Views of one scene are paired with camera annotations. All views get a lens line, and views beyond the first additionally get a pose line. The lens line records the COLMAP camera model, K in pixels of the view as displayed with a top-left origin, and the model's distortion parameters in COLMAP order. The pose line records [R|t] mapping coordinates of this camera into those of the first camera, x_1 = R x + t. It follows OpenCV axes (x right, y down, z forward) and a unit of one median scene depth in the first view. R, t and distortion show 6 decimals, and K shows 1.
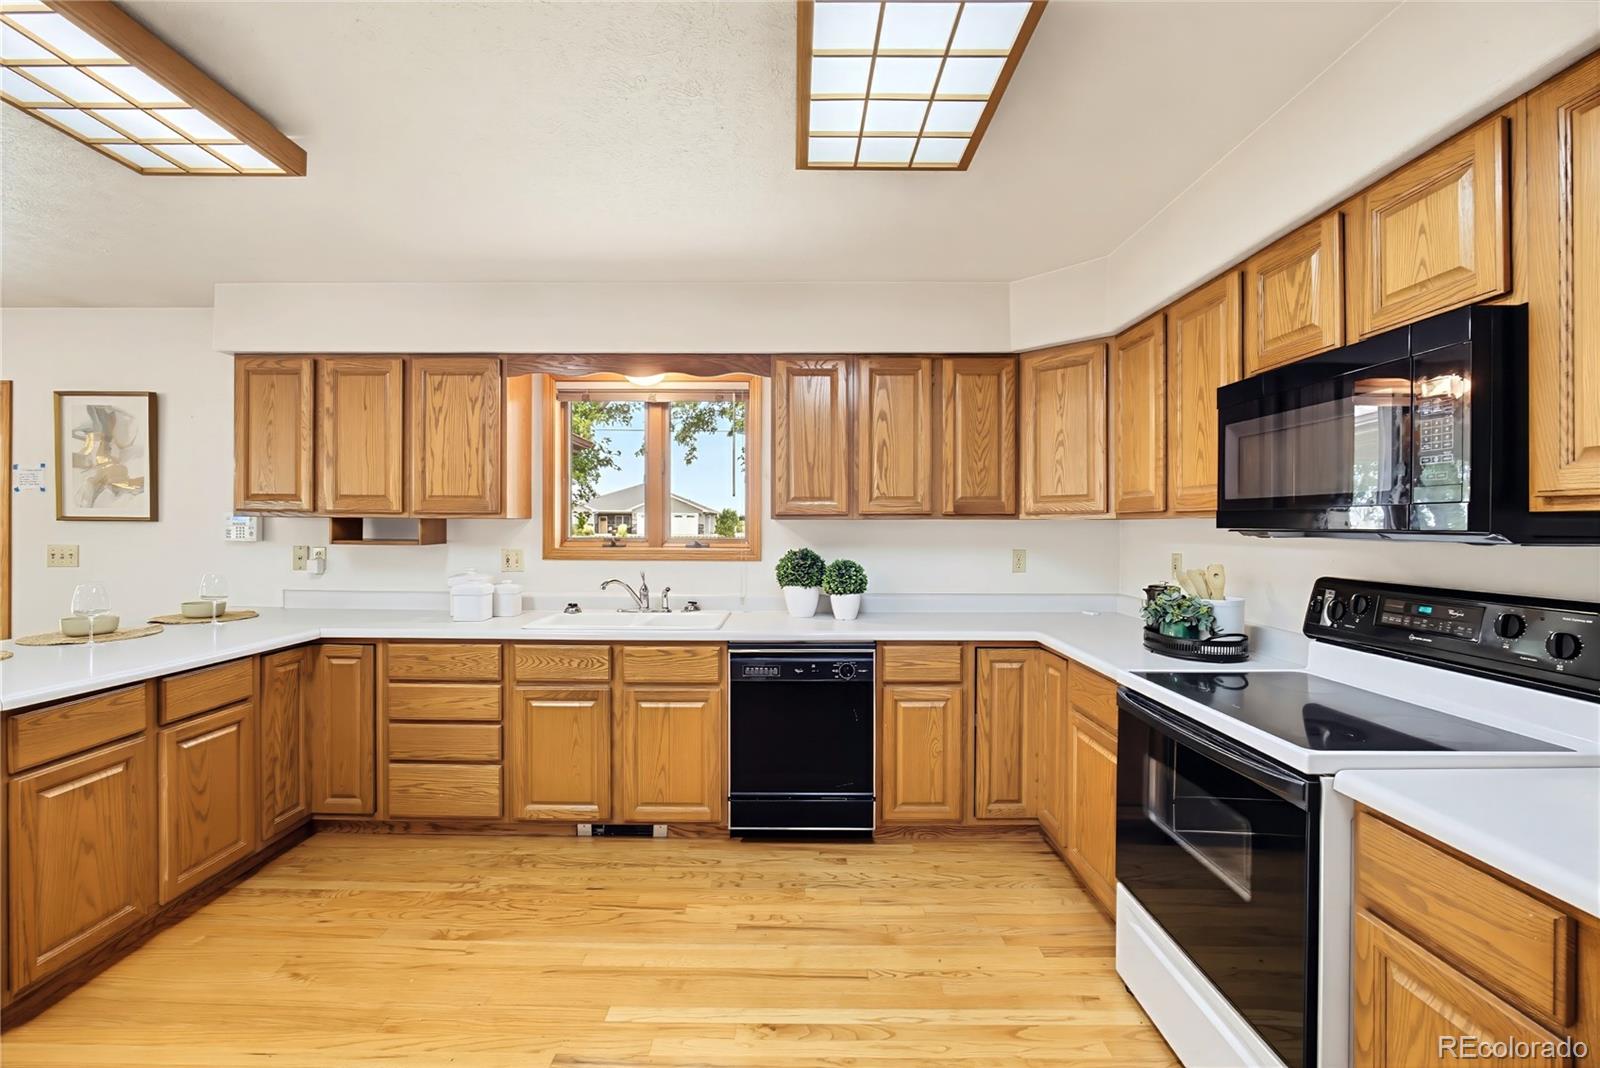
lens RADIAL K [[683.2, 0, 796.2], [0, 683.2, 529.6], [0, 0, 1]] dist [-0.021754, 0.006518]
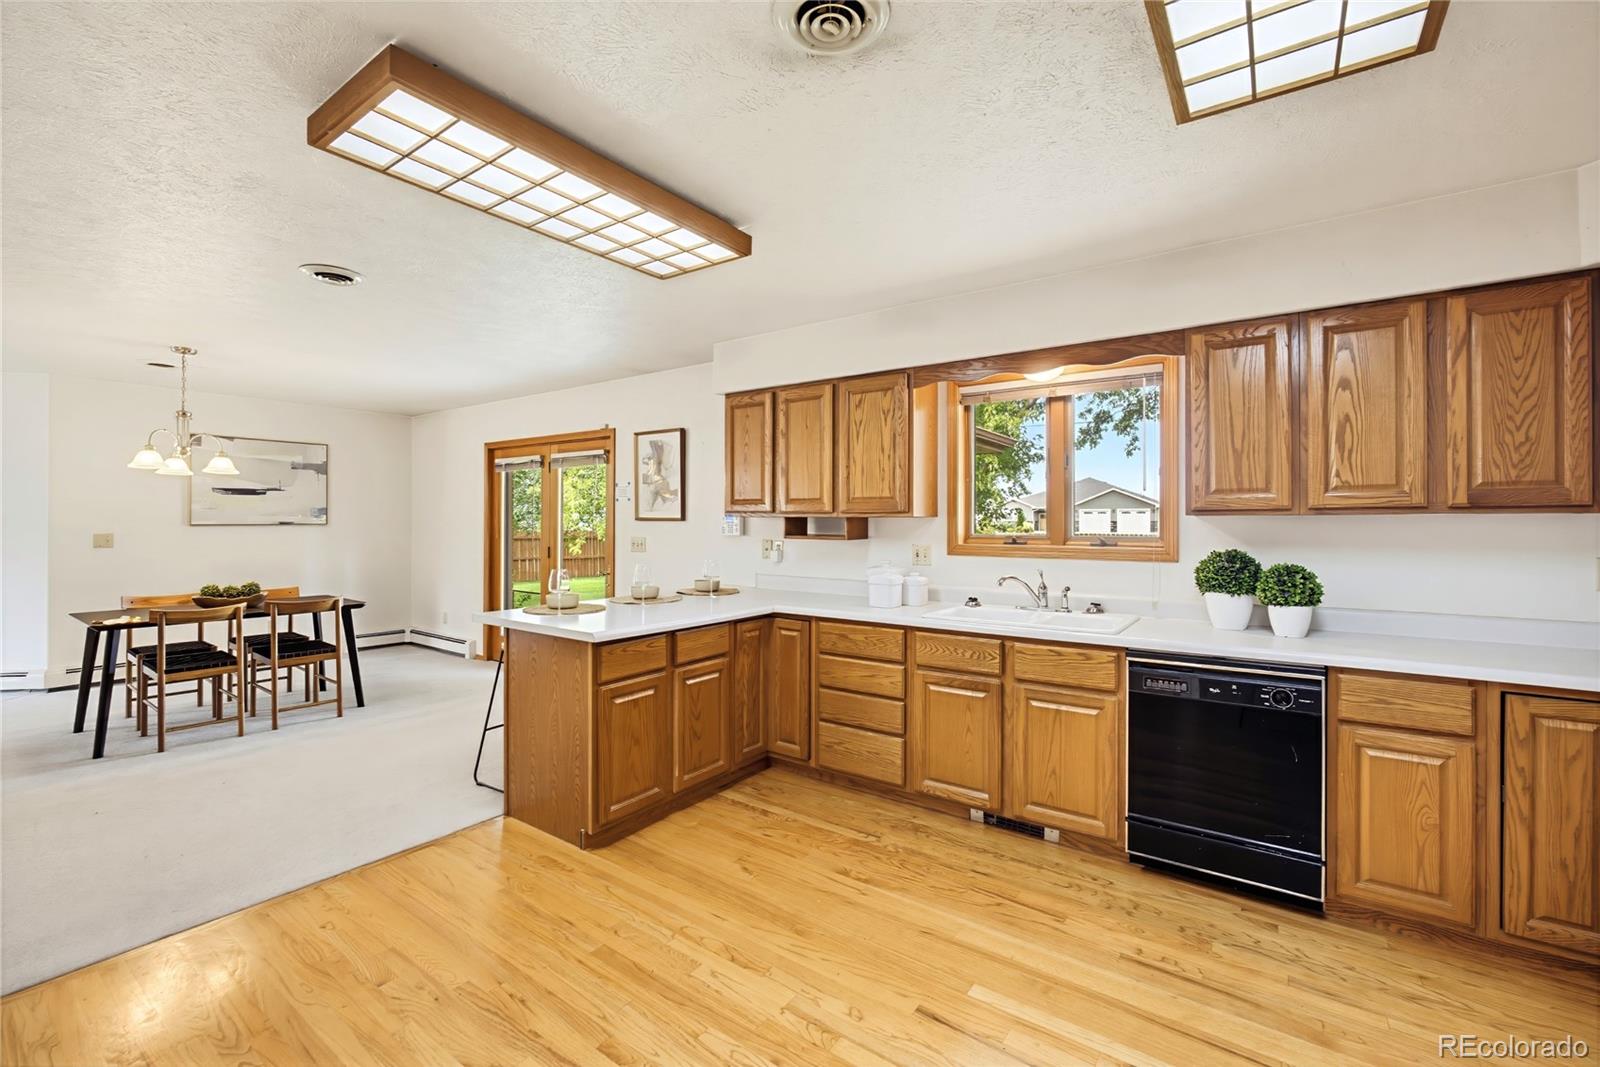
lens RADIAL K [[681.8, 0, 797.7], [0, 681.8, 522.8], [0, 0, 1]] dist [-0.020542, 0.006231]
pose [[0.812075, -0.002033, -0.583550, 0.073685], [-0.001463, 0.999984, -0.005520, -0.000137], [0.583552, 0.005337, 0.812058, -0.006763]]
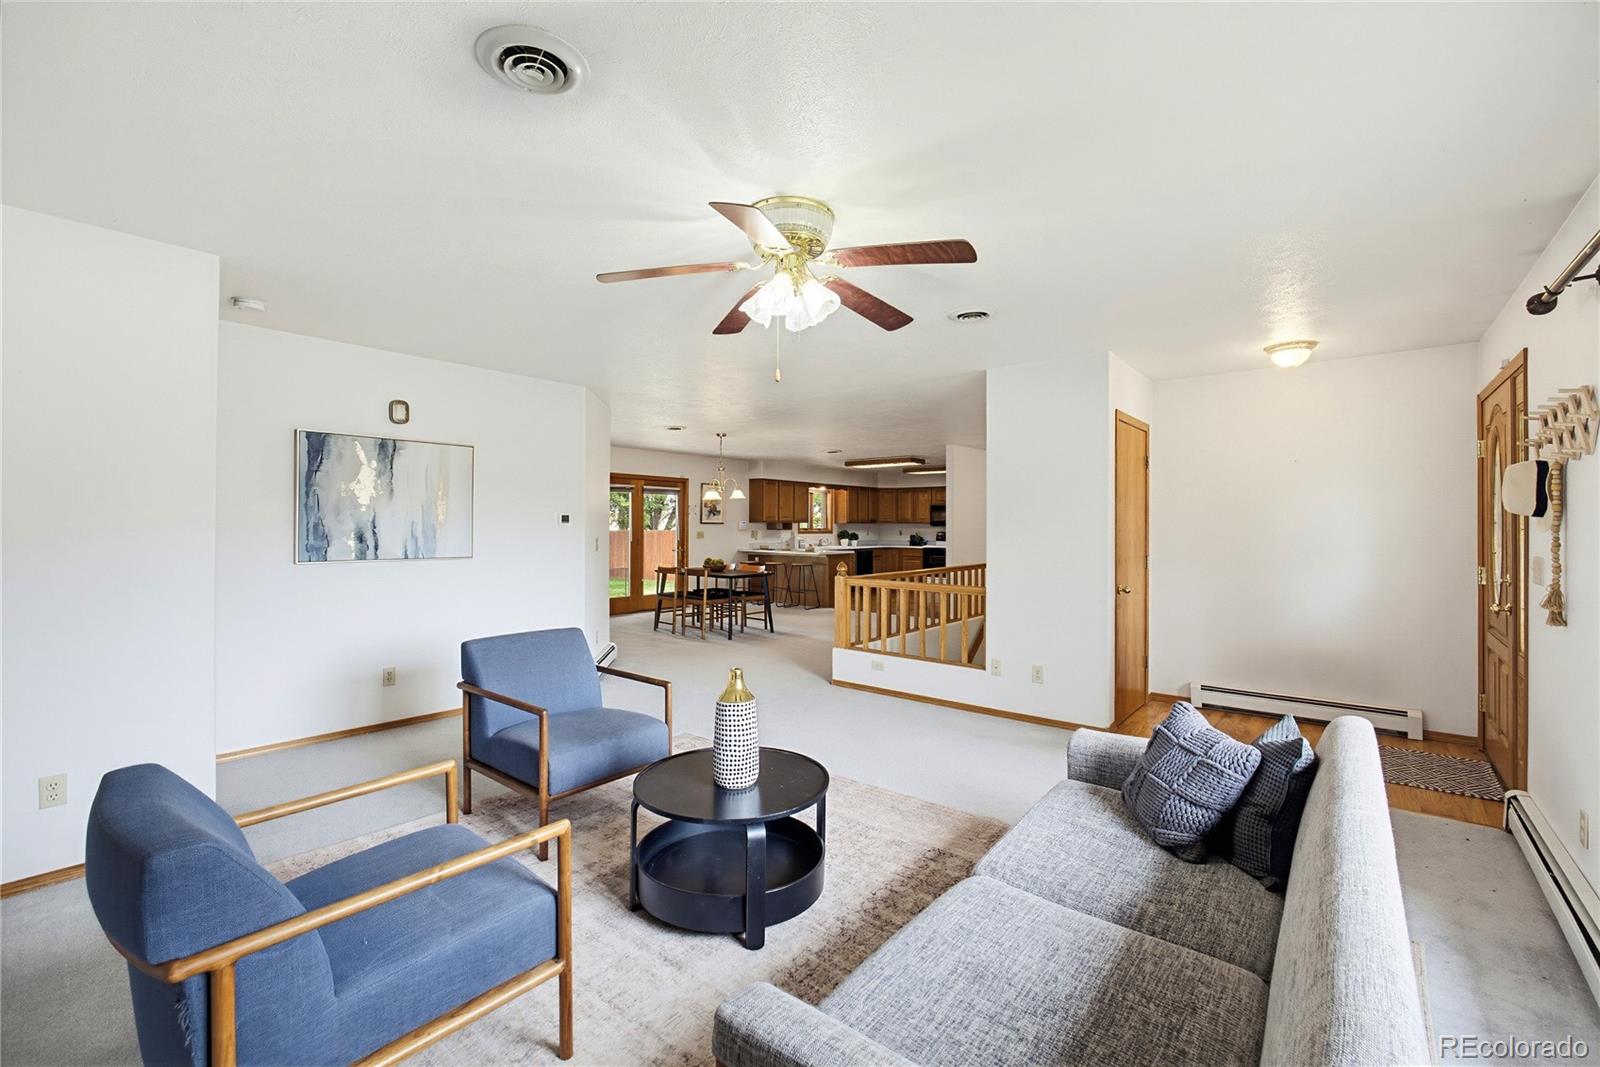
lens RADIAL K [[683.7, 0, 797.8], [0, 683.7, 511.7], [0, 0, 1]] dist [-0.022027, 0.006355]
pose [[0.633262, 0.013023, 0.773828, -4.003003], [0.005436, 0.999759, -0.021275, 0.002083], [-0.773919, 0.017679, 0.633038, -1.698080]]
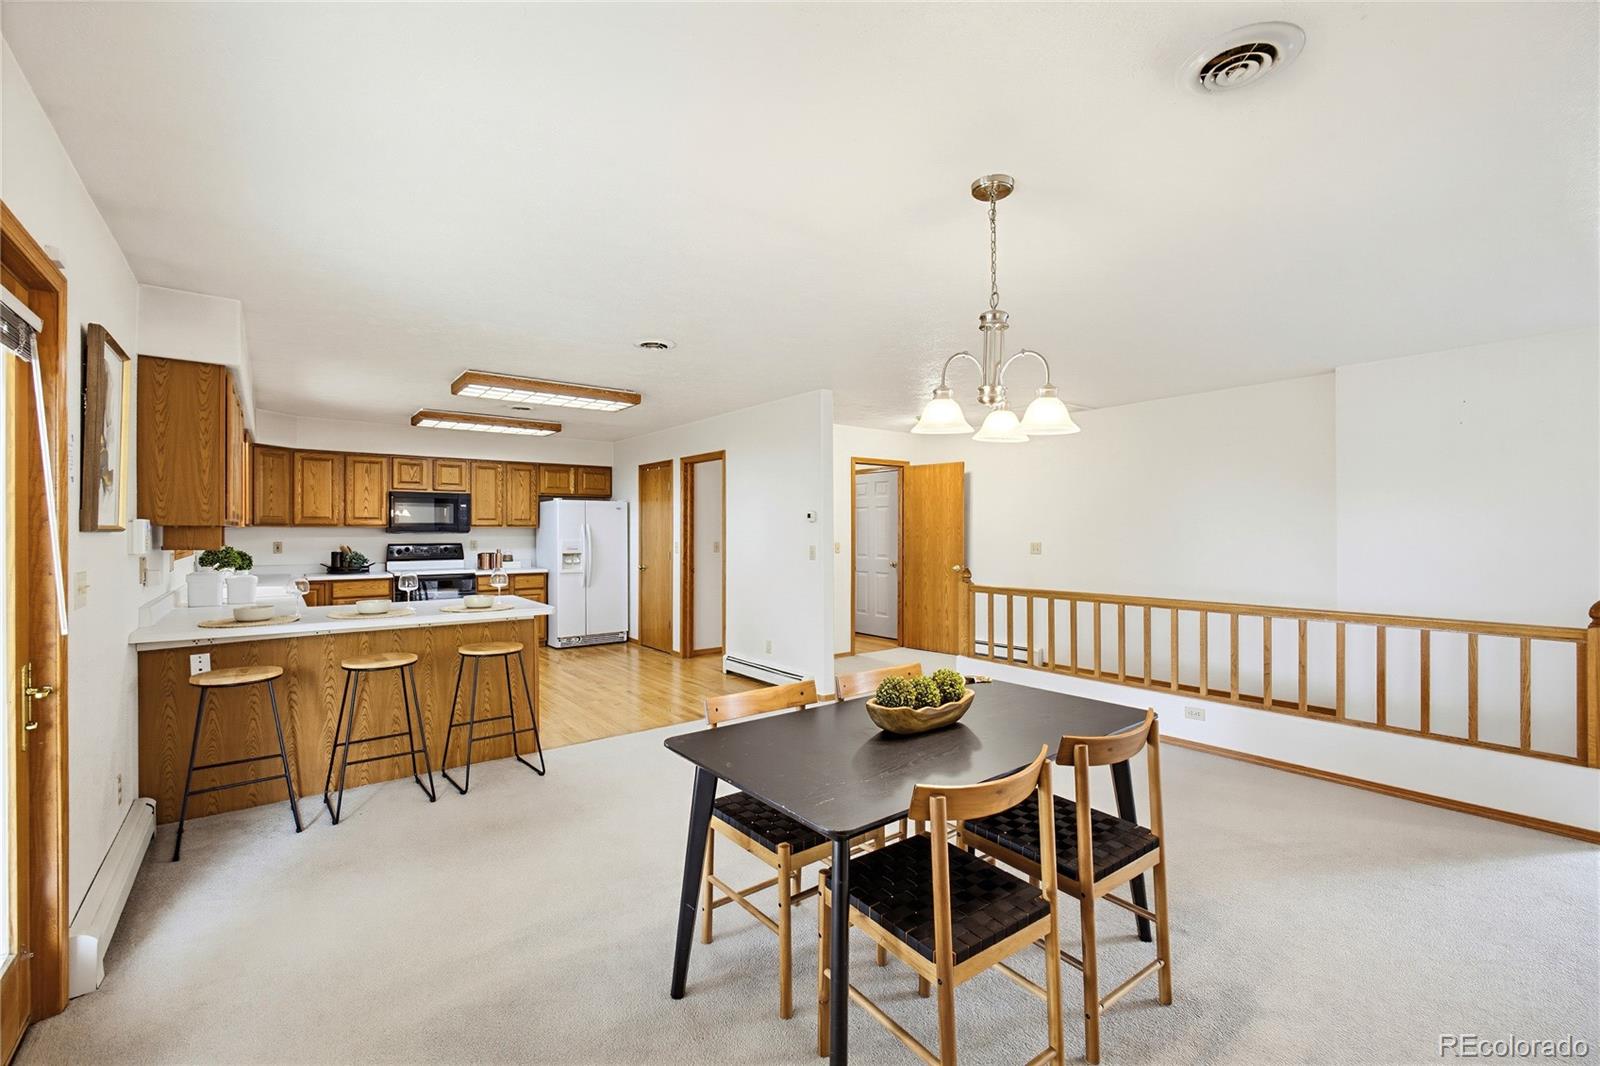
lens RADIAL K [[686.7, 0, 800.0], [0, 686.7, 533.0], [0, 0, 1]] dist [-0.000869, 0.000154]
pose [[-0.619755, -0.009545, 0.784737, -2.437461], [0.000378, 0.999922, 0.012461, -0.024010], [-0.784795, 0.008020, -0.619703, 1.071585]]
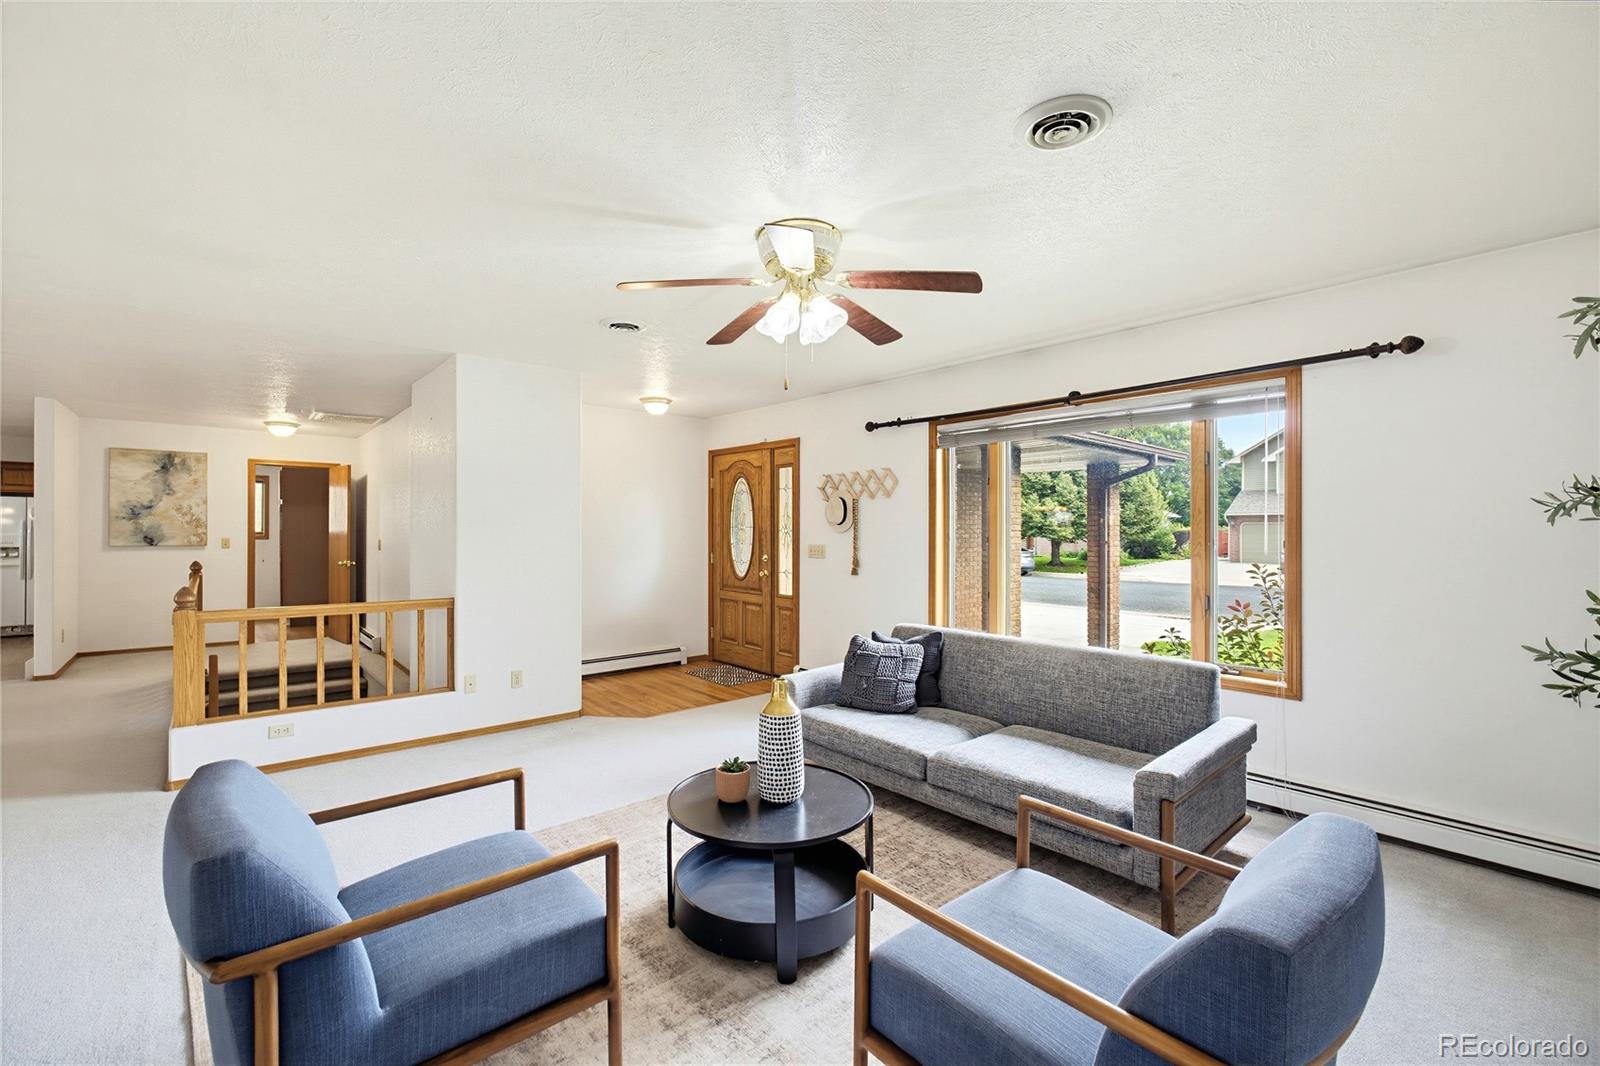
lens RADIAL K [[683.7, 0, 797.8], [0, 683.7, 511.2], [0, 0, 1]] dist [-0.022027, 0.006355]
pose [[-0.664830, 0.013845, 0.746867, -4.023214], [0.000799, 0.999841, -0.017823, -0.008463], [-0.746995, -0.011253, -0.664735, -0.509662]]
